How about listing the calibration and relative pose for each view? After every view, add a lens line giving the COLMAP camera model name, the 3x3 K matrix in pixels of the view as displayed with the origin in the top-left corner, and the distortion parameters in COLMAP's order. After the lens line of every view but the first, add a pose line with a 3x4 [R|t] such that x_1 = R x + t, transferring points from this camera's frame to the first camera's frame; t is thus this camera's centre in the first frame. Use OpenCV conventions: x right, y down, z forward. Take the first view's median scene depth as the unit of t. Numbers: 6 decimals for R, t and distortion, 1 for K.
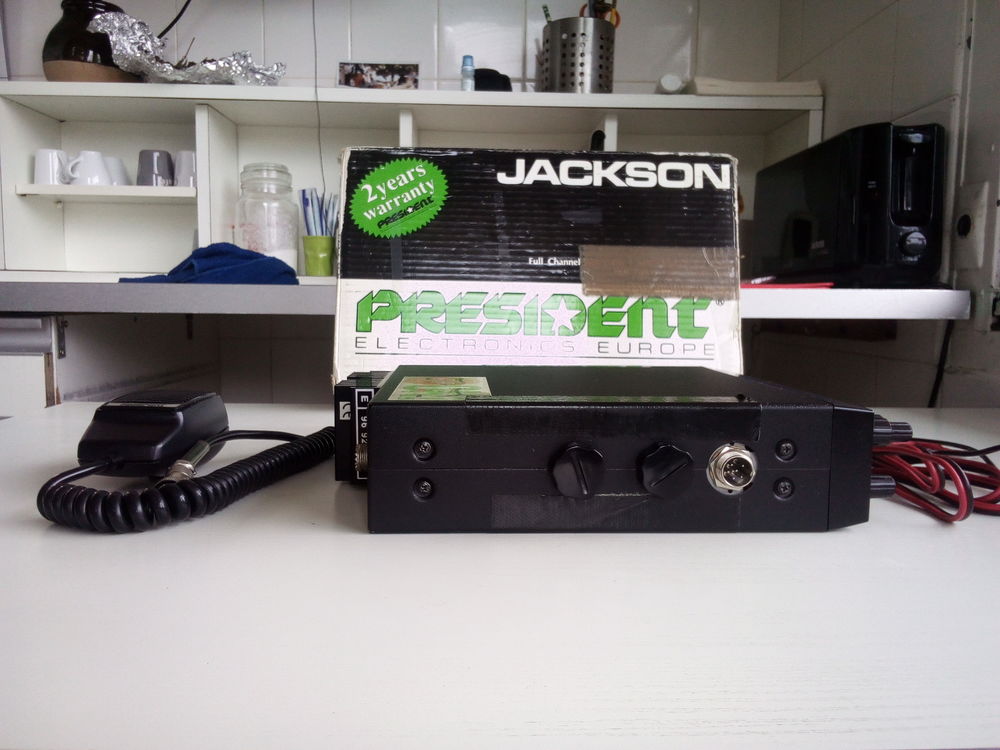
lens RADIAL K [[804.6, 0, 500.0], [0, 804.6, 375.0], [0, 0, 1]] dist [-0.014105, 0.000984]
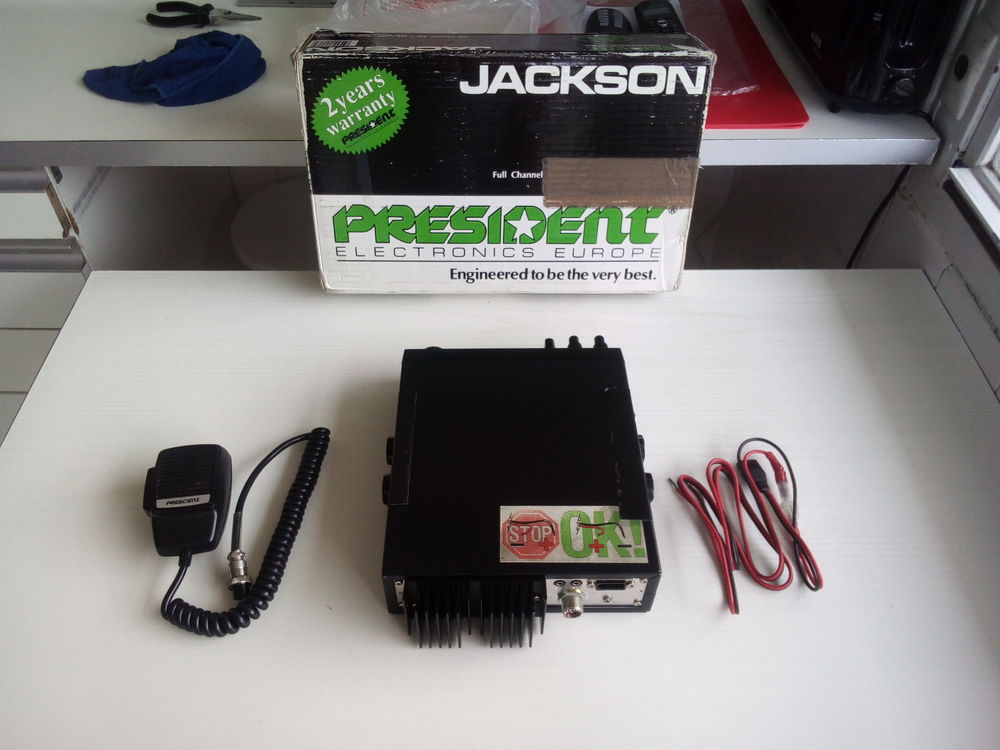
lens RADIAL K [[804.6, 0, 500.0], [0, 804.6, 375.0], [0, 0, 1]] dist [-0.014105, 0.000984]
pose [[0.999917, 0.007261, -0.010658, 0.057681], [0.001562, 0.752200, 0.658933, -0.622920], [0.012802, -0.658895, 0.752126, 0.053450]]
